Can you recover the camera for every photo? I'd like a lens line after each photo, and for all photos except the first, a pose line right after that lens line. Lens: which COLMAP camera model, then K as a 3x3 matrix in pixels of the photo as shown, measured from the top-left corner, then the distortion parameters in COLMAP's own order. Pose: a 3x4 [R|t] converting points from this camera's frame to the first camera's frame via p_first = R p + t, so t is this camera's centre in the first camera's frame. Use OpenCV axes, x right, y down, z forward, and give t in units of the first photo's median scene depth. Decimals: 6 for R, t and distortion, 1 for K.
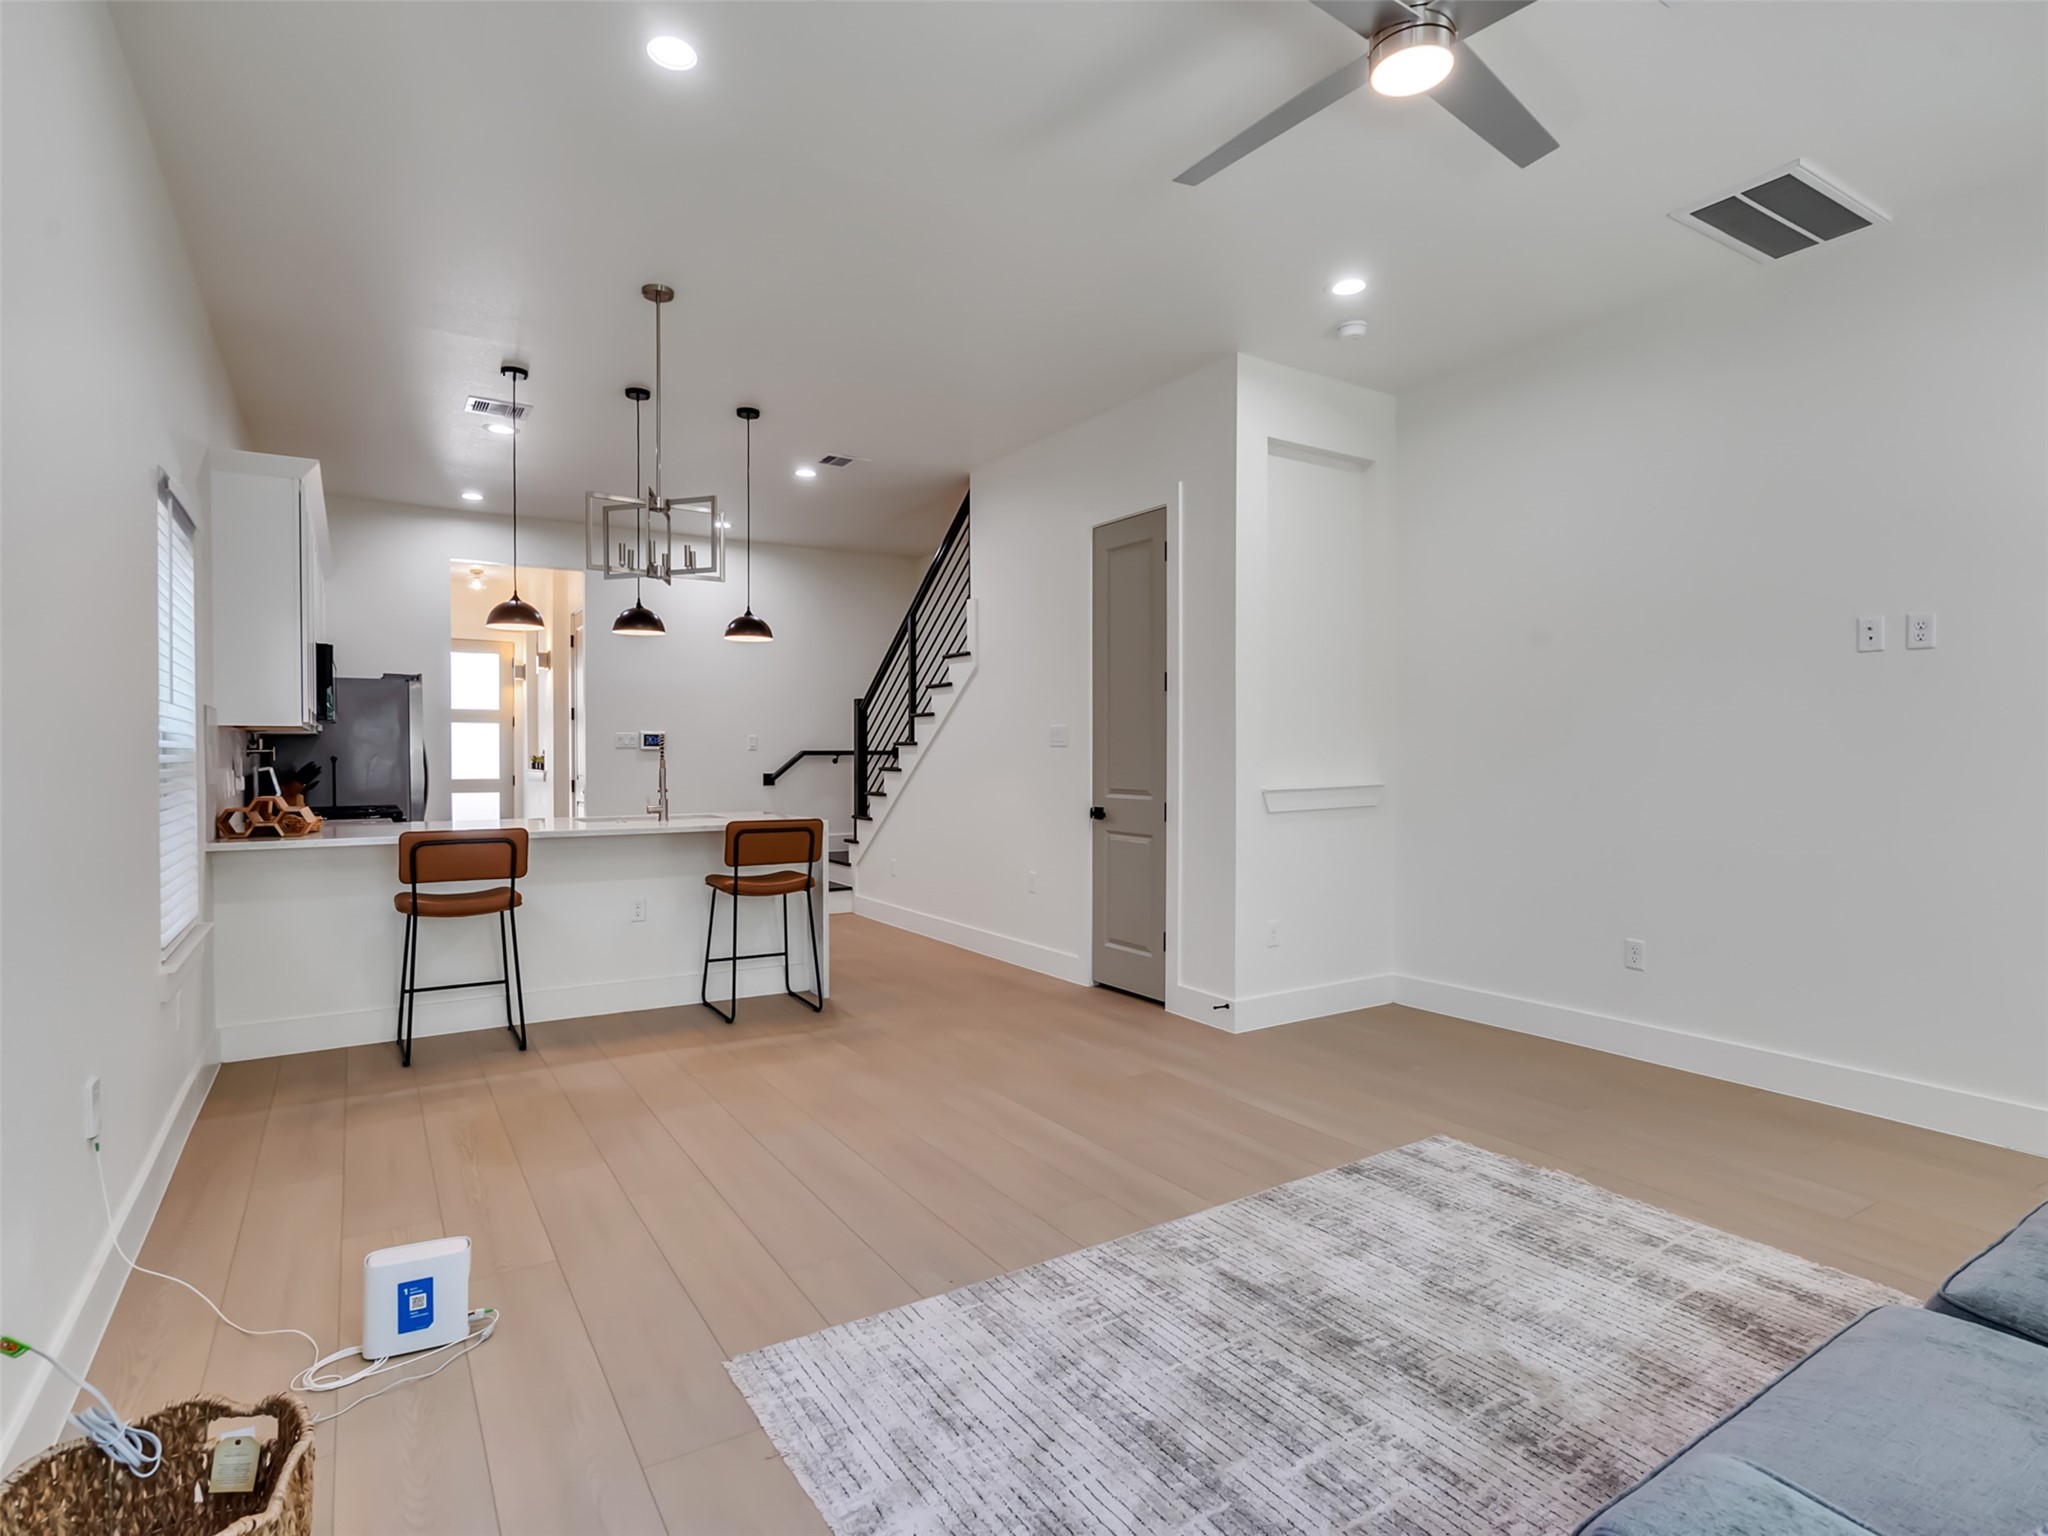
lens RADIAL K [[1049.3, 0, 1004.6], [0, 1049.3, 767.7], [0, 0, 1]] dist [-0.010325, 0.006437]
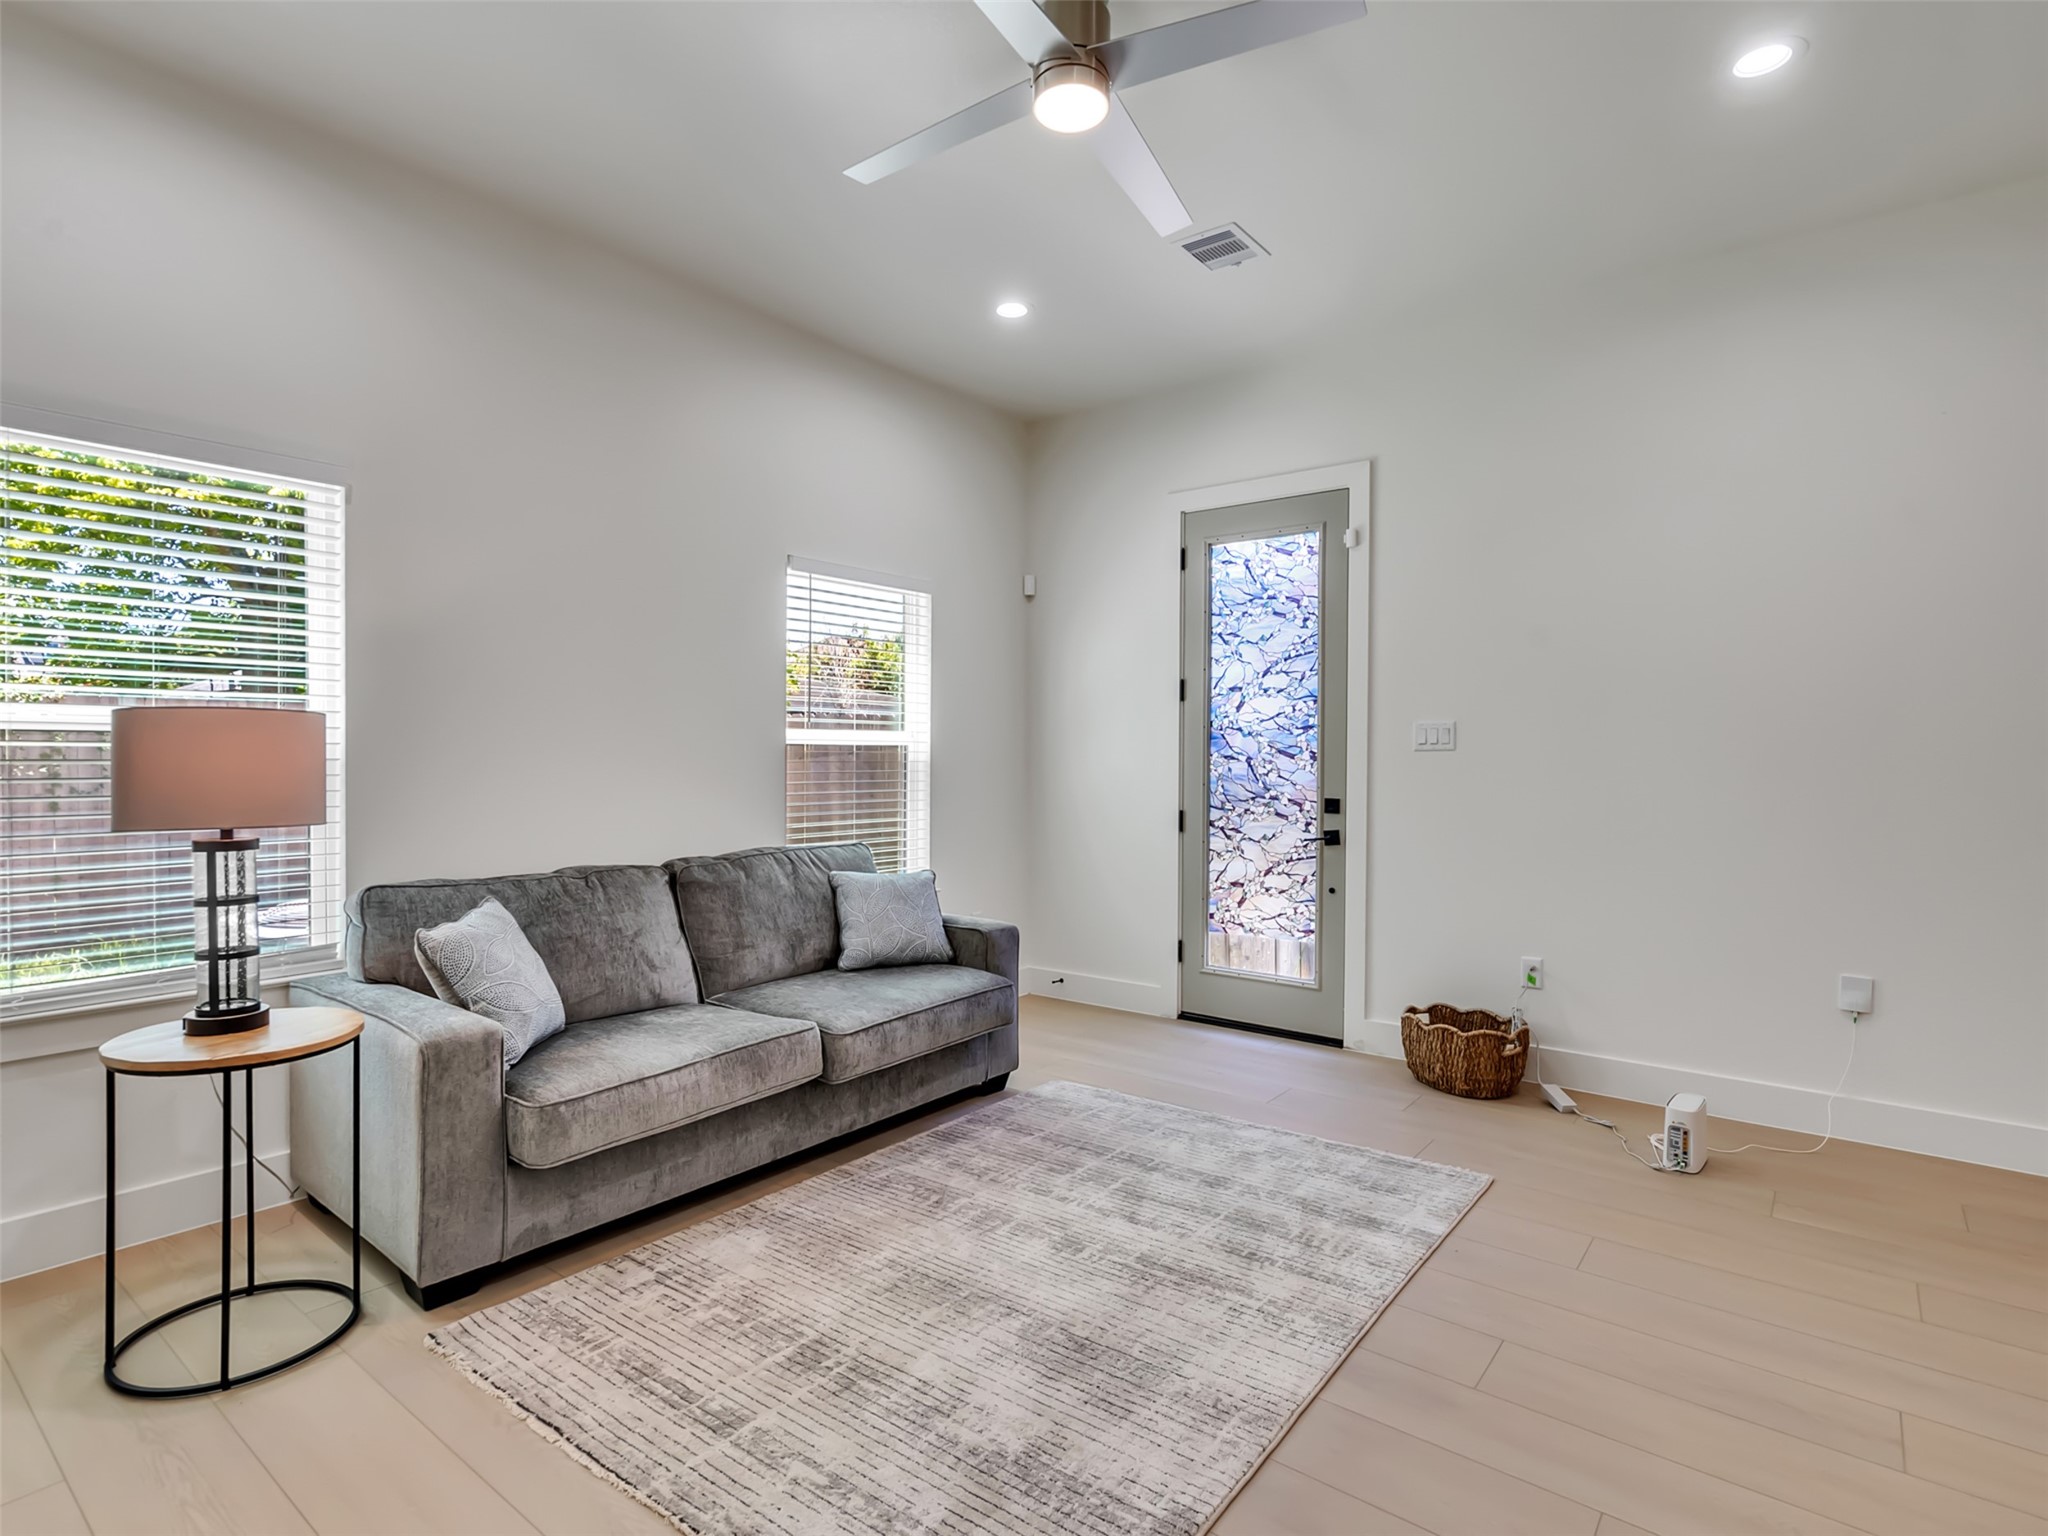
lens RADIAL K [[1049.3, 0, 1009.2], [0, 1049.3, 767.3], [0, 0, 1]] dist [-0.010325, 0.006437]
pose [[-0.943004, -0.001406, -0.332779, 0.652365], [-0.008255, 0.999782, 0.019169, -0.022675], [0.332680, 0.020823, -0.942810, 1.624706]]
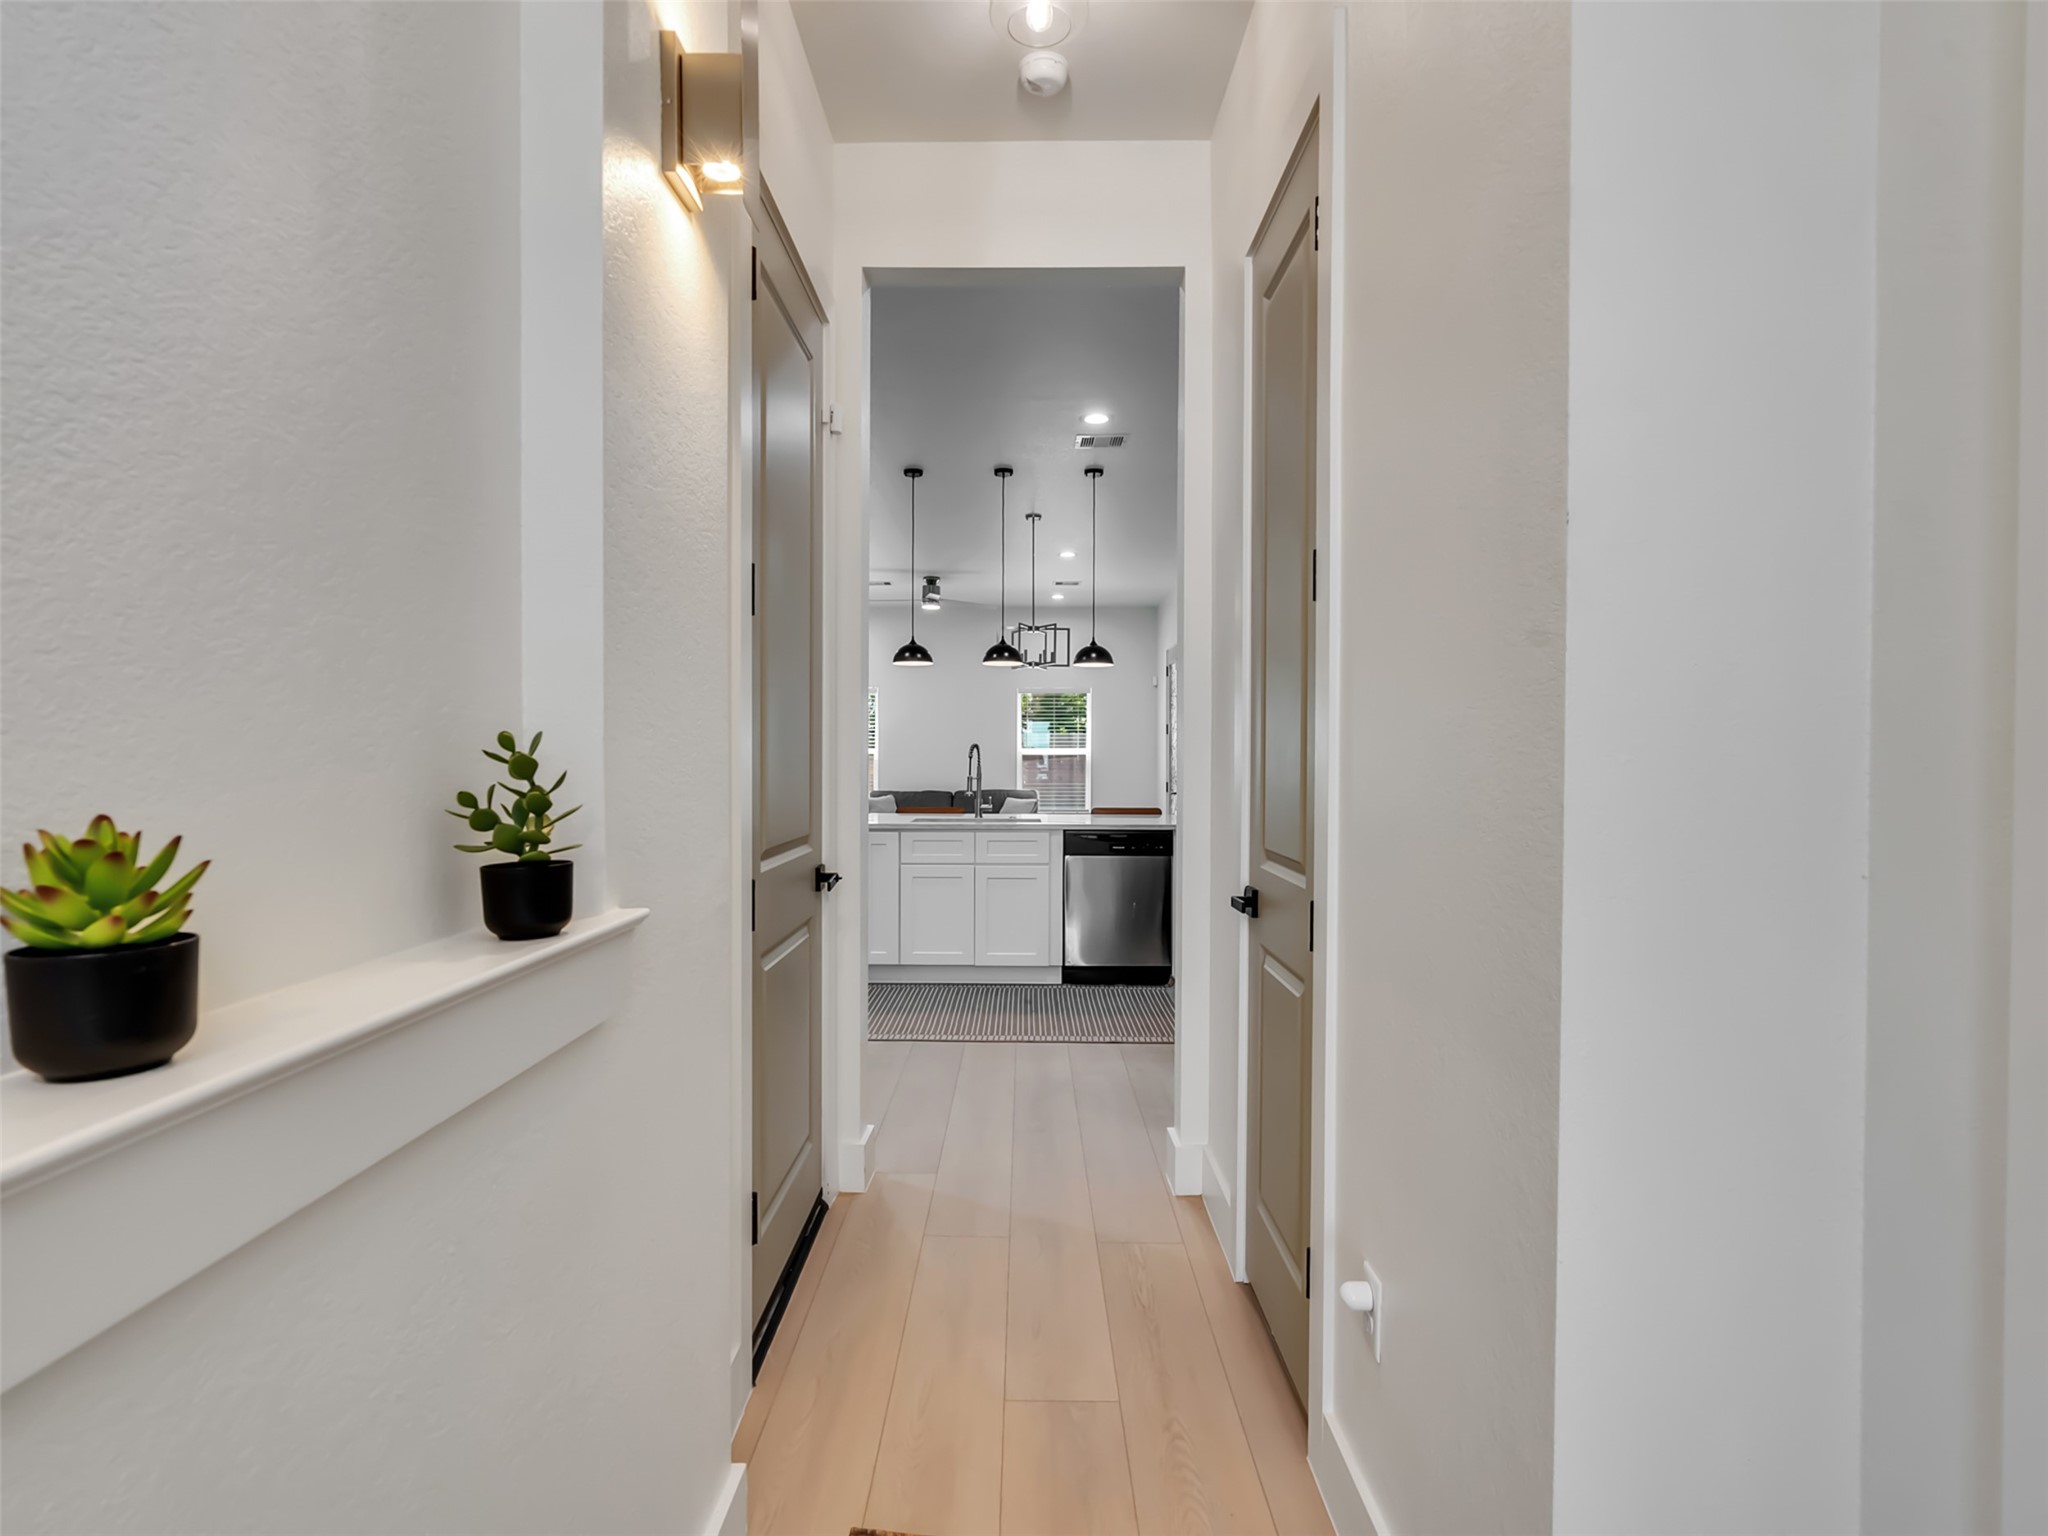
lens RADIAL K [[1049.3, 0, 1014.1], [0, 1049.3, 763.5], [0, 0, 1]] dist [-0.010325, 0.006437]
pose [[-0.840089, -0.006209, 0.542413, -1.914355], [0.004863, 0.999808, 0.018977, -0.070371], [-0.542427, 0.018580, -0.839897, 3.738862]]
